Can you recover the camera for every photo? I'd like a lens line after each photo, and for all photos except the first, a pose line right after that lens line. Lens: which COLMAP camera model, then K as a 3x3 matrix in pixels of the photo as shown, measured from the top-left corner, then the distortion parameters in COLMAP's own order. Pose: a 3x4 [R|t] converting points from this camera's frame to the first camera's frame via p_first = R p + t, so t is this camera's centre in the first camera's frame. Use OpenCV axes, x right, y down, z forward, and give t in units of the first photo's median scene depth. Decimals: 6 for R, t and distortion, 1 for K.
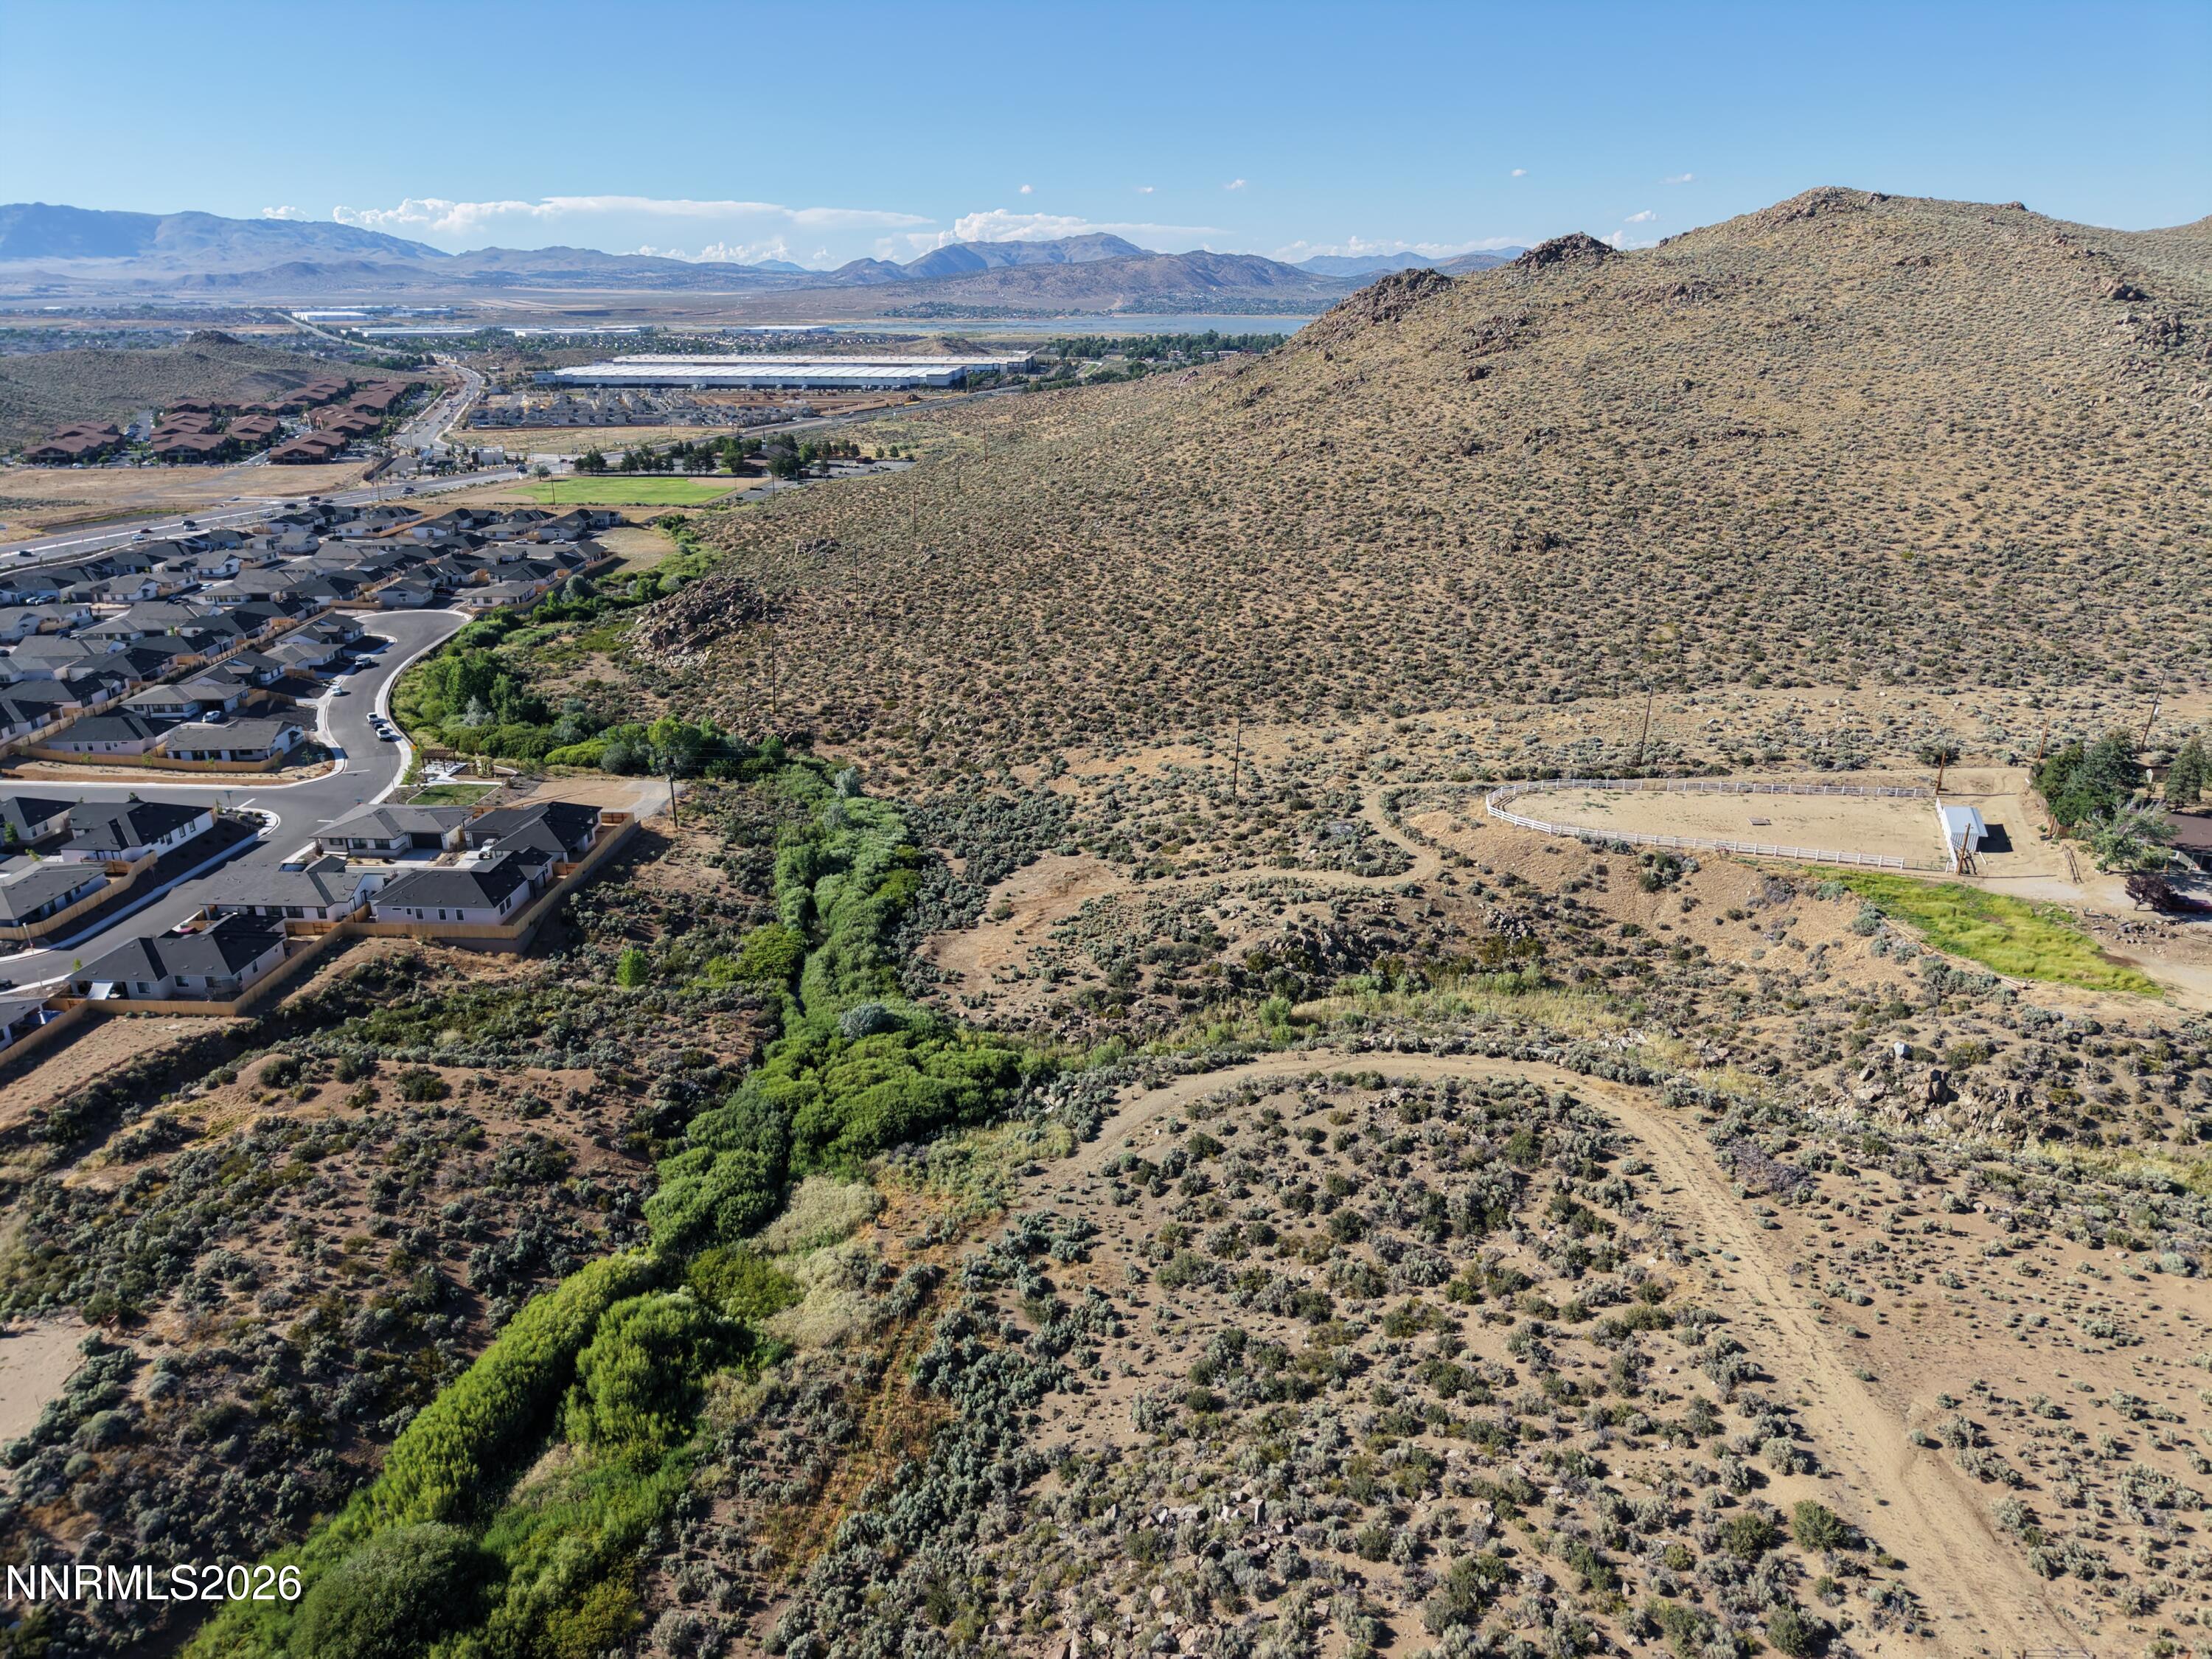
lens RADIAL K [[1478.6, 0, 1103.7], [0, 1478.6, 835.6], [0, 0, 1]] dist [0.014645, -0.012272]
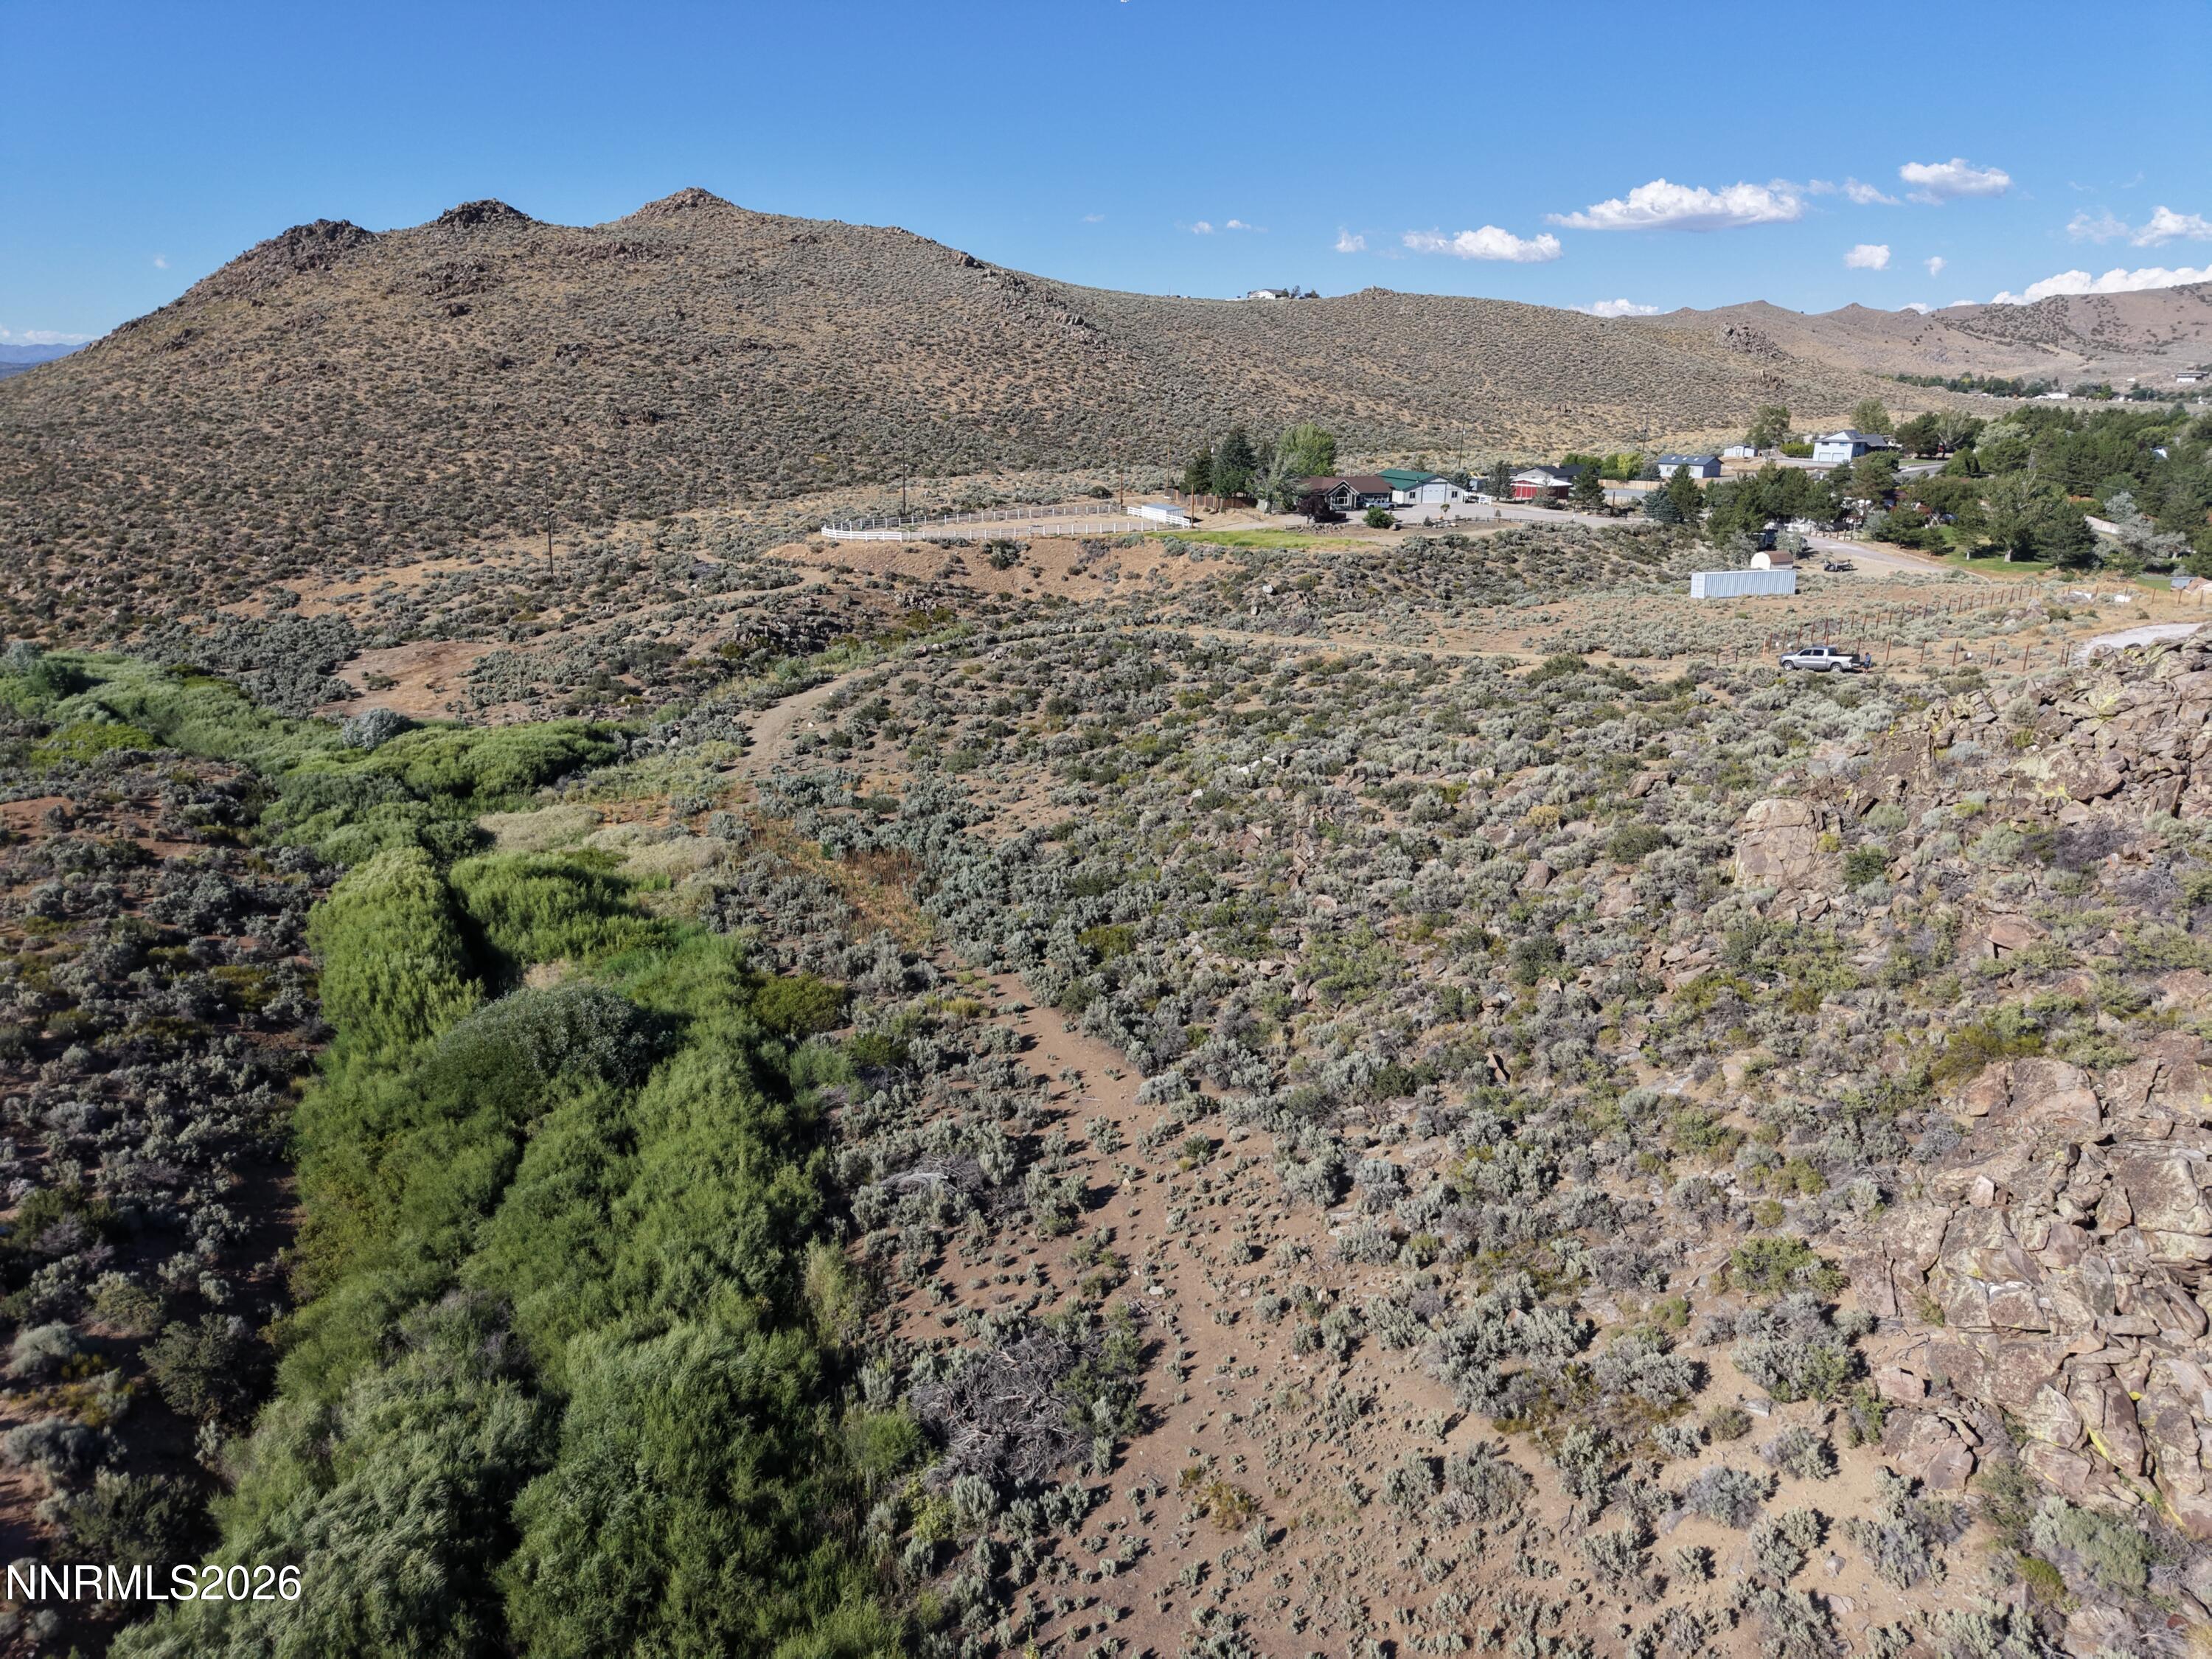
lens RADIAL K [[1478.6, 0, 1103.7], [0, 1478.6, 835.6], [0, 0, 1]] dist [0.014645, -0.012272]
pose [[0.722201, -0.195090, 0.663600, -0.365111], [0.234760, 0.971586, 0.030143, 0.217523], [-0.650625, 0.134017, 0.747480, 0.117046]]
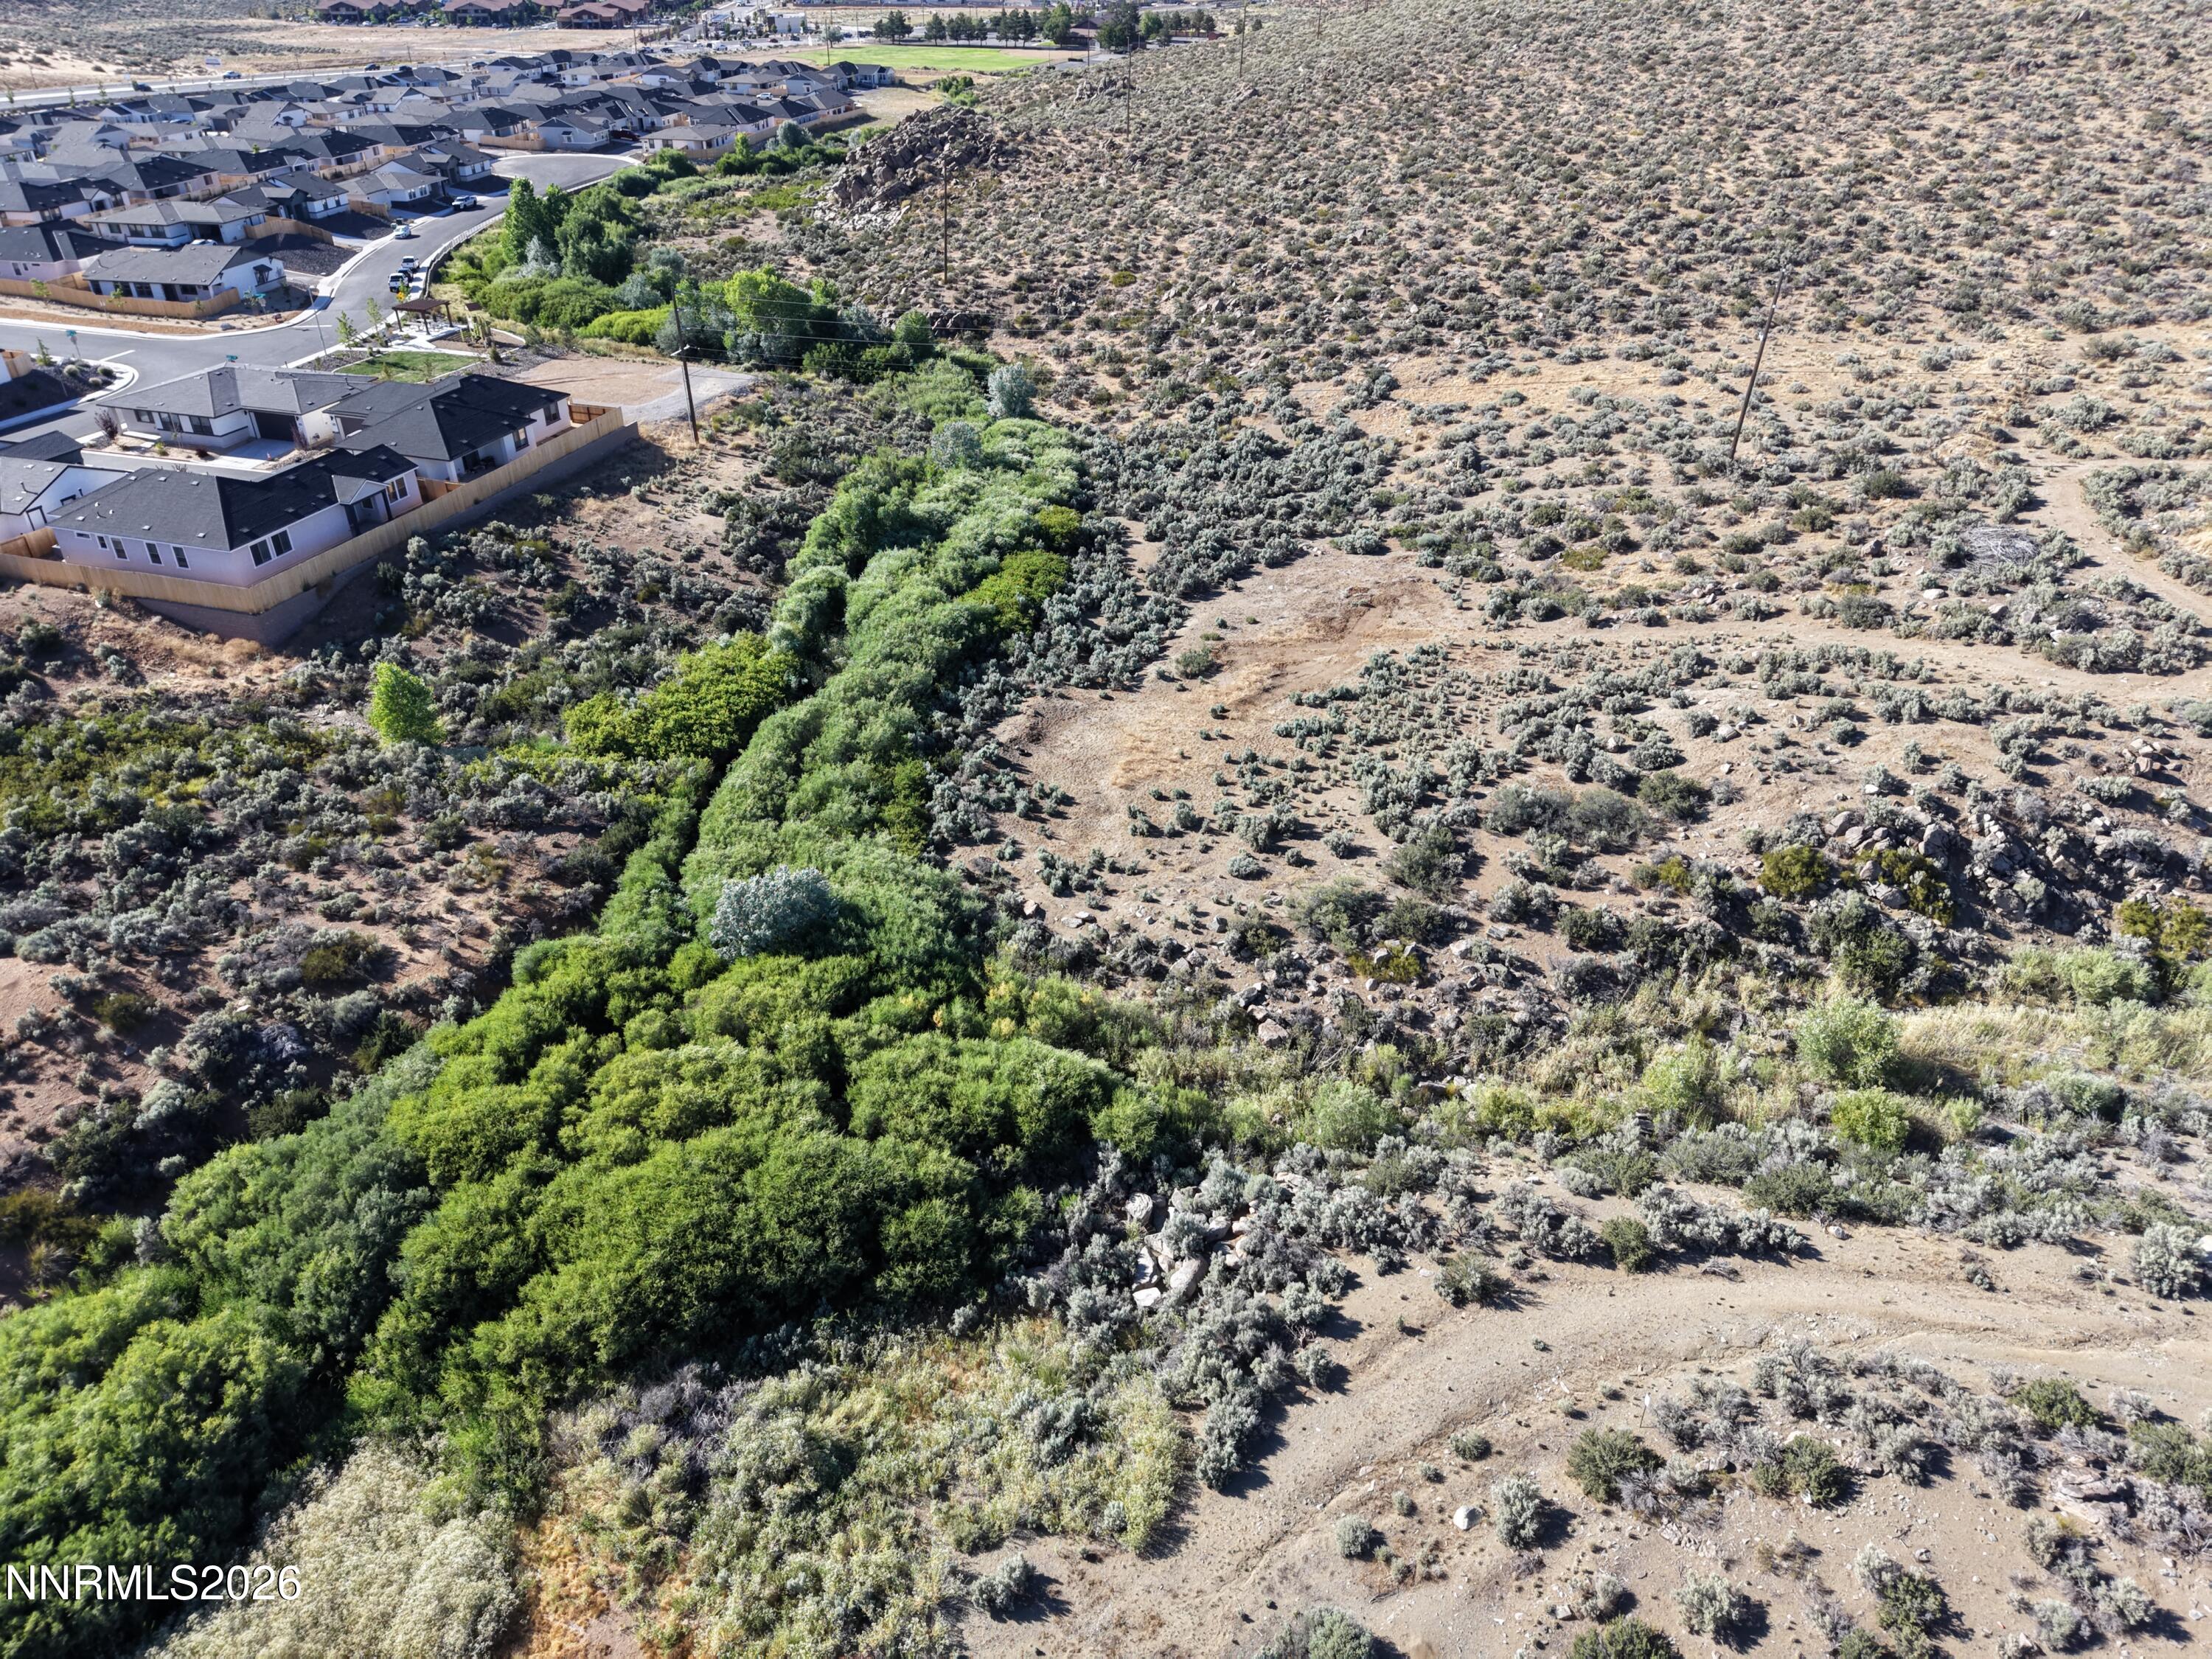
lens RADIAL K [[1478.6, 0, 1103.7], [0, 1478.6, 835.6], [0, 0, 1]] dist [0.014645, -0.012272]
pose [[0.969314, 0.132060, -0.207340, 0.007777], [-0.087078, 0.973213, 0.212776, 0.008746], [0.229885, -0.188192, 0.954849, 0.545491]]
